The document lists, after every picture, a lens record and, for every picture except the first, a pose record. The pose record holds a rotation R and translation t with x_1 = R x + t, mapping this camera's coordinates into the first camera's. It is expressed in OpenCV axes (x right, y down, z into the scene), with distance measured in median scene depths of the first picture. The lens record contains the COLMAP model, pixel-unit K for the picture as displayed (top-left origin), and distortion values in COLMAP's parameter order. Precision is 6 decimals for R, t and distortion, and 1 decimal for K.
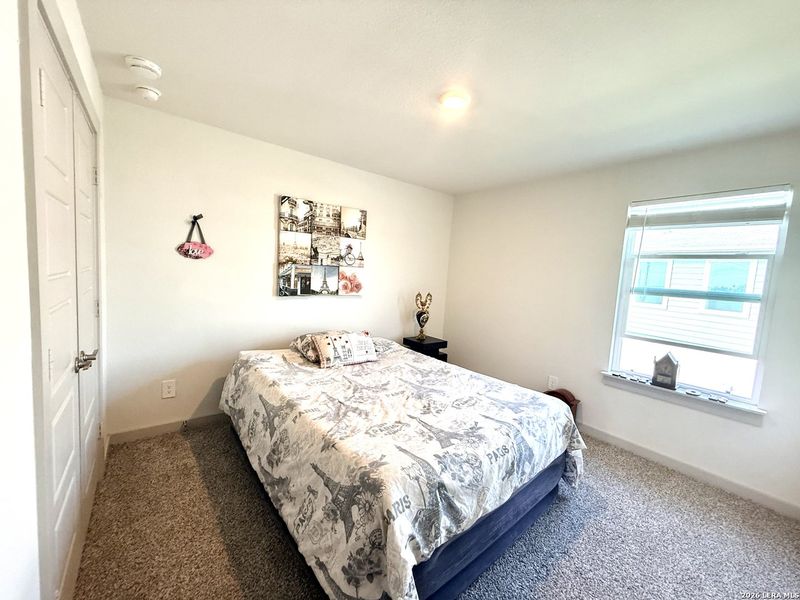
lens RADIAL K [[318.6, 0, 398.7], [0, 318.6, 302.7], [0, 0, 1]] dist [0.001972, -0.000264]
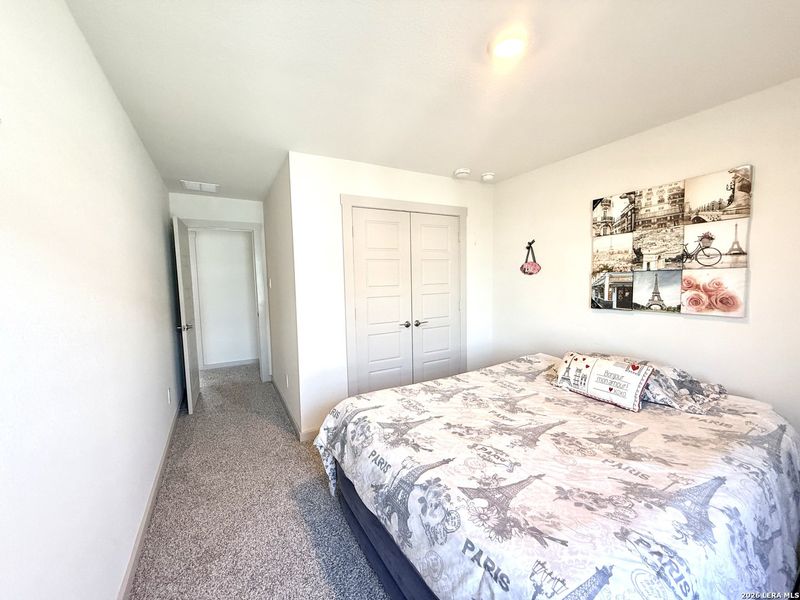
lens RADIAL K [[318.6, 0, 399.5], [0, 318.6, 302.3], [0, 0, 1]] dist [0.001972, -0.000264]
pose [[-0.152154, 0.020165, -0.988151, 0.605563], [-0.085682, 0.995759, 0.033513, -0.019837], [0.984636, 0.089766, -0.149781, 0.565860]]
